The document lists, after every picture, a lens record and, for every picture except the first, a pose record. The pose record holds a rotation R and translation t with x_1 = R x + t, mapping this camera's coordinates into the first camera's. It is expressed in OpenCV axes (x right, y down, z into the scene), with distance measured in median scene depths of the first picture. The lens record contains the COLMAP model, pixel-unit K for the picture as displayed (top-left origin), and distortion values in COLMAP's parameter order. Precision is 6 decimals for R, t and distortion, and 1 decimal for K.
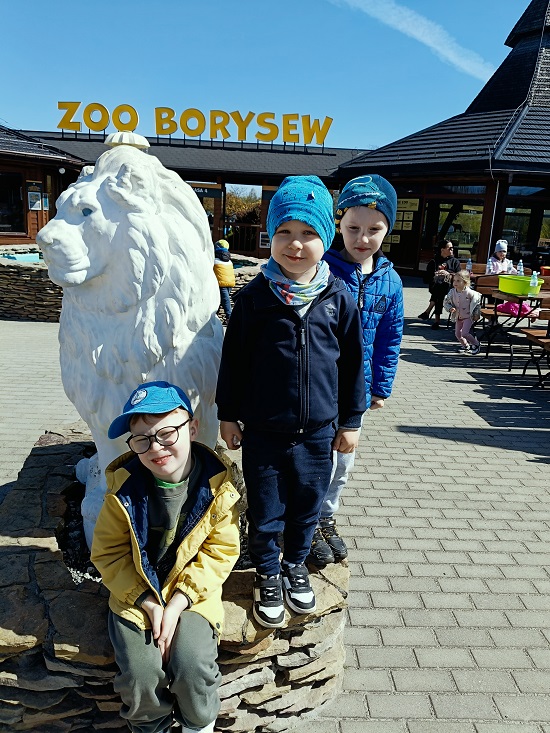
lens RADIAL K [[567.3, 0, 275.0], [0, 567.3, 366.5], [0, 0, 1]] dist [0.002922, -0.057396]
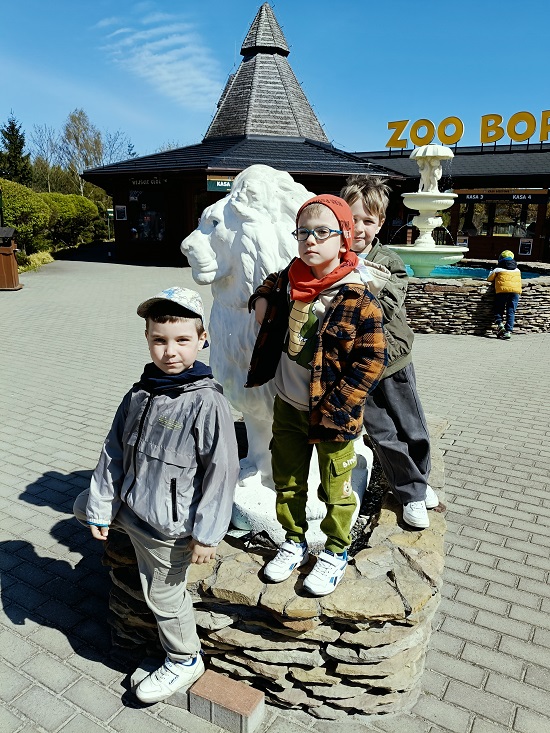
lens RADIAL K [[567.3, 0, 275.0], [0, 567.3, 366.5], [0, 0, 1]] dist [0.002922, -0.057396]
pose [[0.838033, 0.090113, -0.538127, 0.432237], [-0.101376, 0.994810, 0.008713, 0.008555], [0.536119, 0.047251, 0.842819, 0.053558]]
